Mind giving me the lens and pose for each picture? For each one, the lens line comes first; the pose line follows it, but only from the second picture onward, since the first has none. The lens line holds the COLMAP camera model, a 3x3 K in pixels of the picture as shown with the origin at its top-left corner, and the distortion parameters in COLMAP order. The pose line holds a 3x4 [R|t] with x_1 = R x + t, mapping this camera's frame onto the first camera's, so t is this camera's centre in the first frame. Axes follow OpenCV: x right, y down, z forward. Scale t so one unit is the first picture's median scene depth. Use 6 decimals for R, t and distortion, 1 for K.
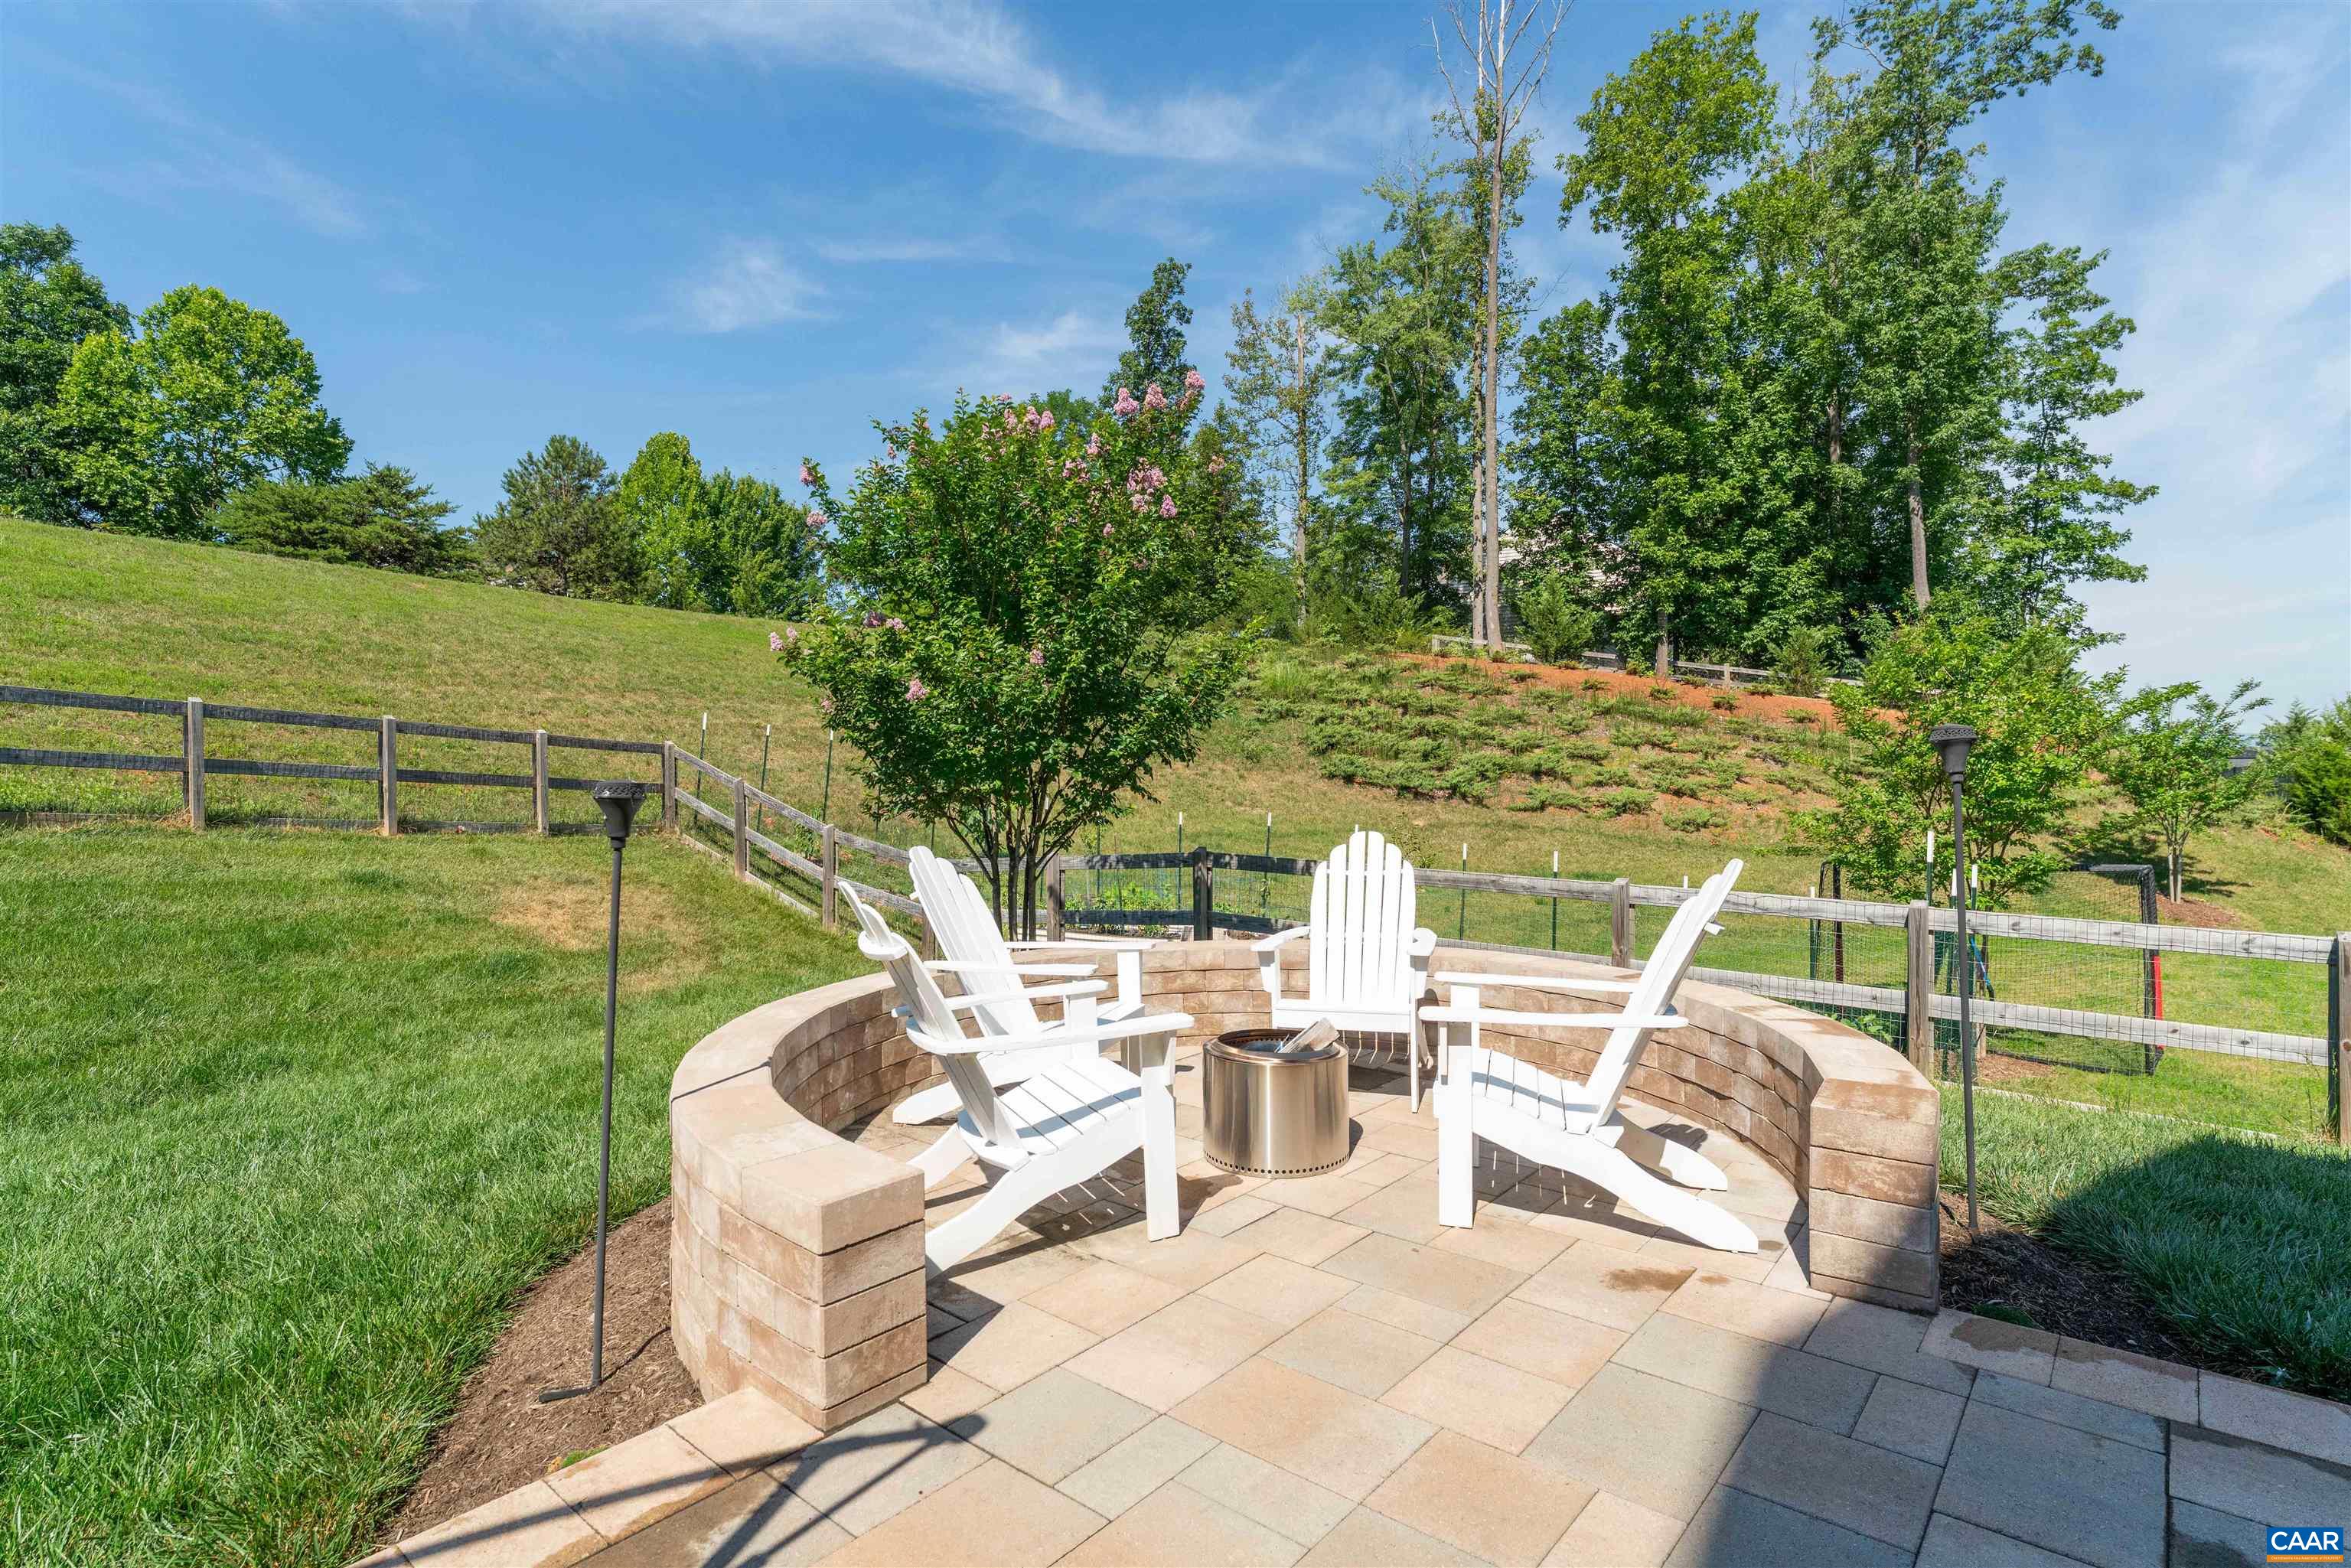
lens RADIAL K [[1147.3, 0, 1165.5], [0, 1147.3, 775.7], [0, 0, 1]] dist [-0.000173, -0.000070]
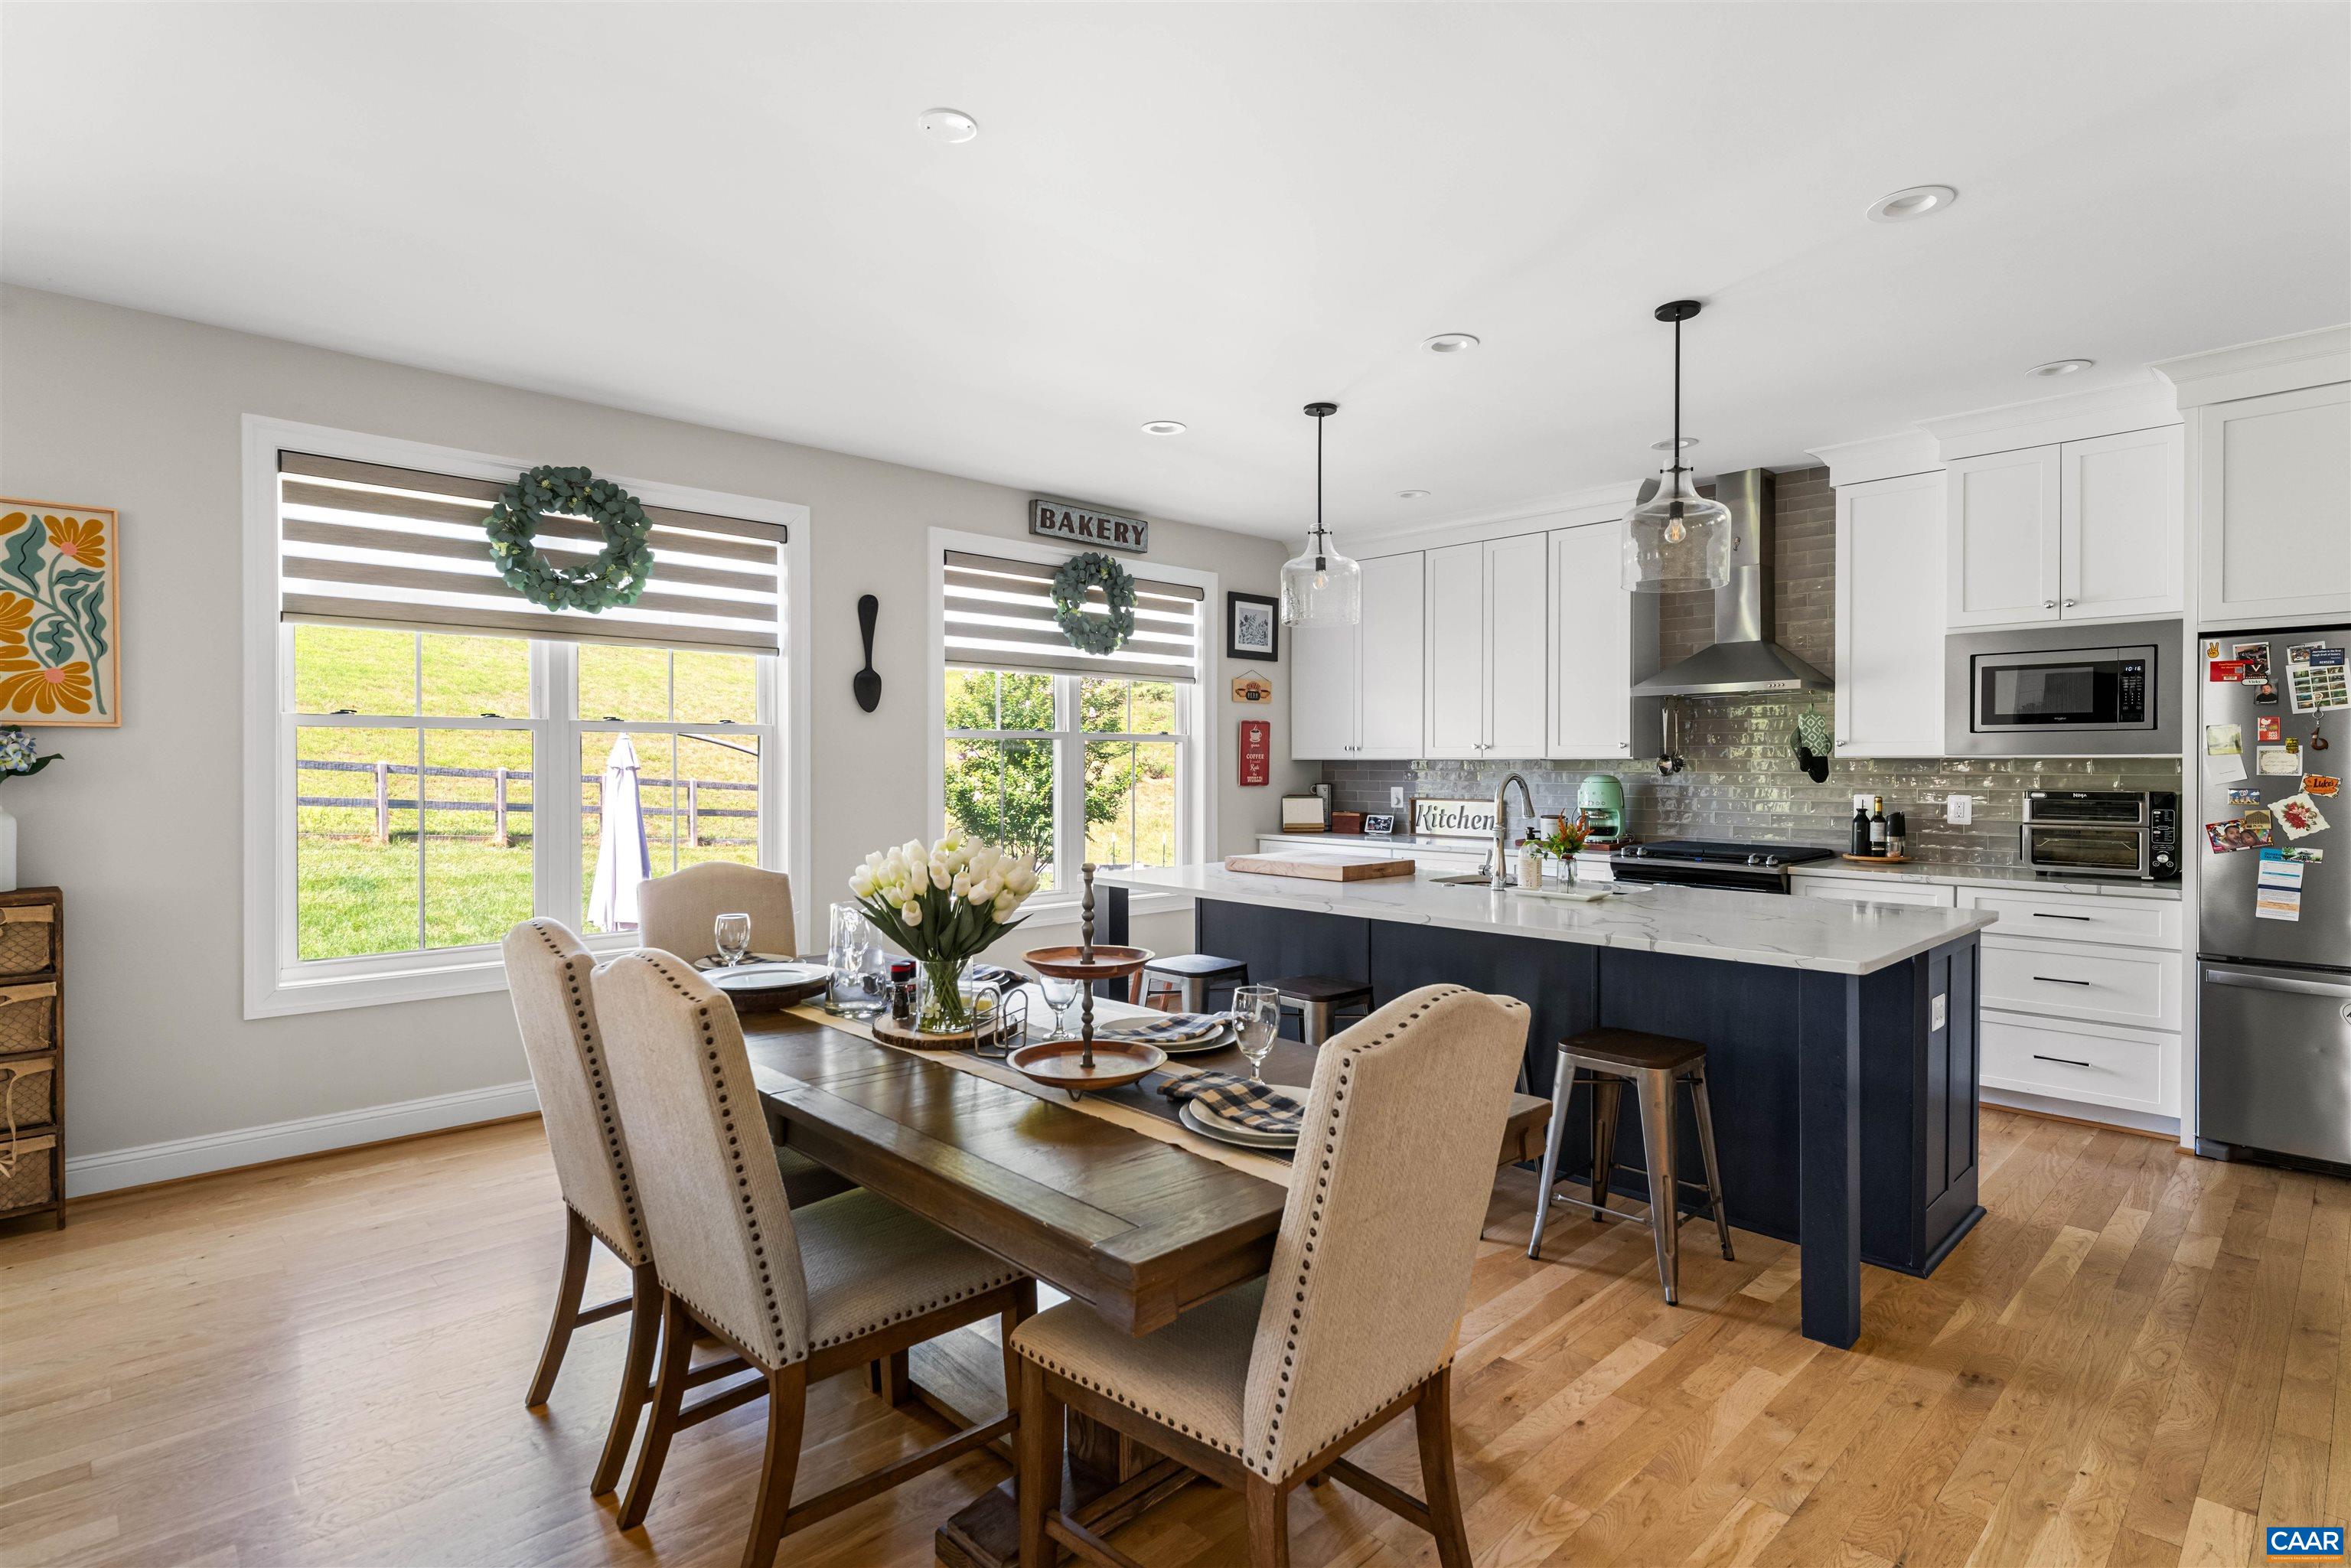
lens RADIAL K [[1172.6, 0, 1173.3], [0, 1172.6, 771.8], [0, 0, 1]] dist [-0.001016, 0.000616]
pose [[0.995884, 0.010403, -0.090033, 0.070076], [-0.010032, 0.999939, 0.004568, -0.026012], [0.090075, -0.003646, 0.995928, -0.236950]]
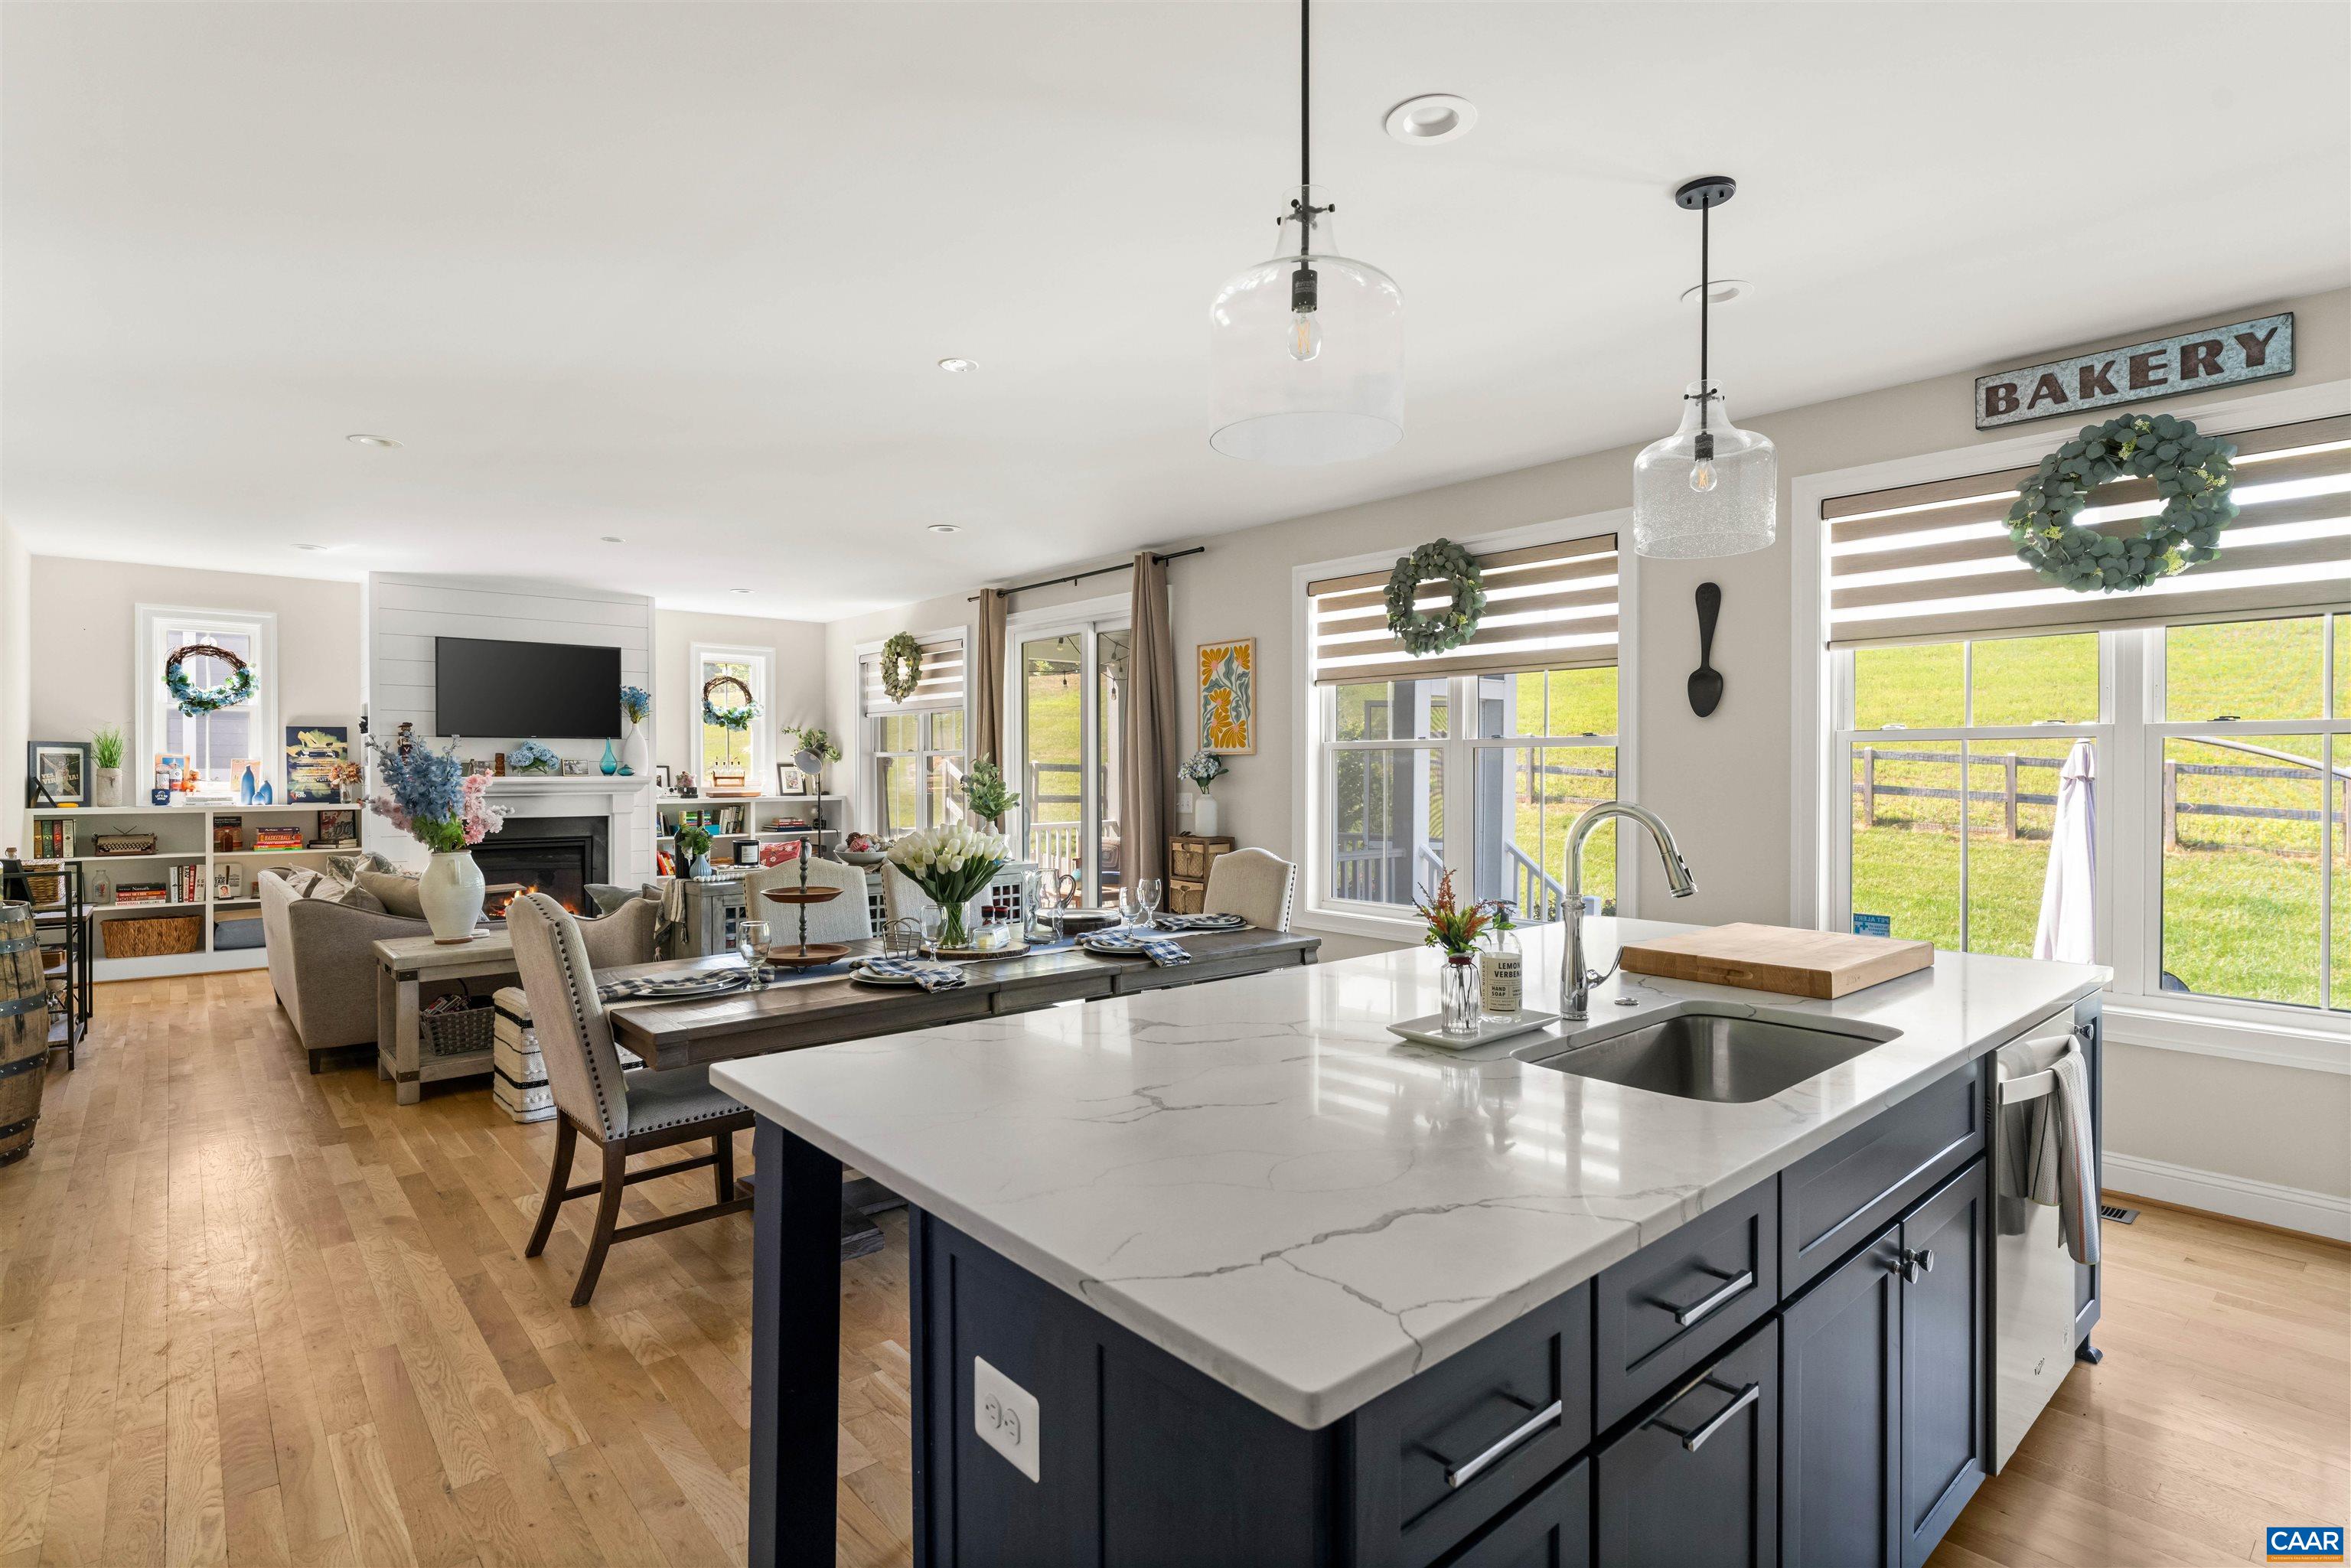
lens RADIAL K [[1147.3, 0, 1165.5], [0, 1147.3, 775.7], [0, 0, 1]] dist [-0.000173, -0.000070]
pose [[-0.141151, 0.014904, -0.989876, 0.150116], [-0.001686, 0.999882, 0.015295, -0.027743], [0.989987, 0.003828, -0.141109, -0.137450]]
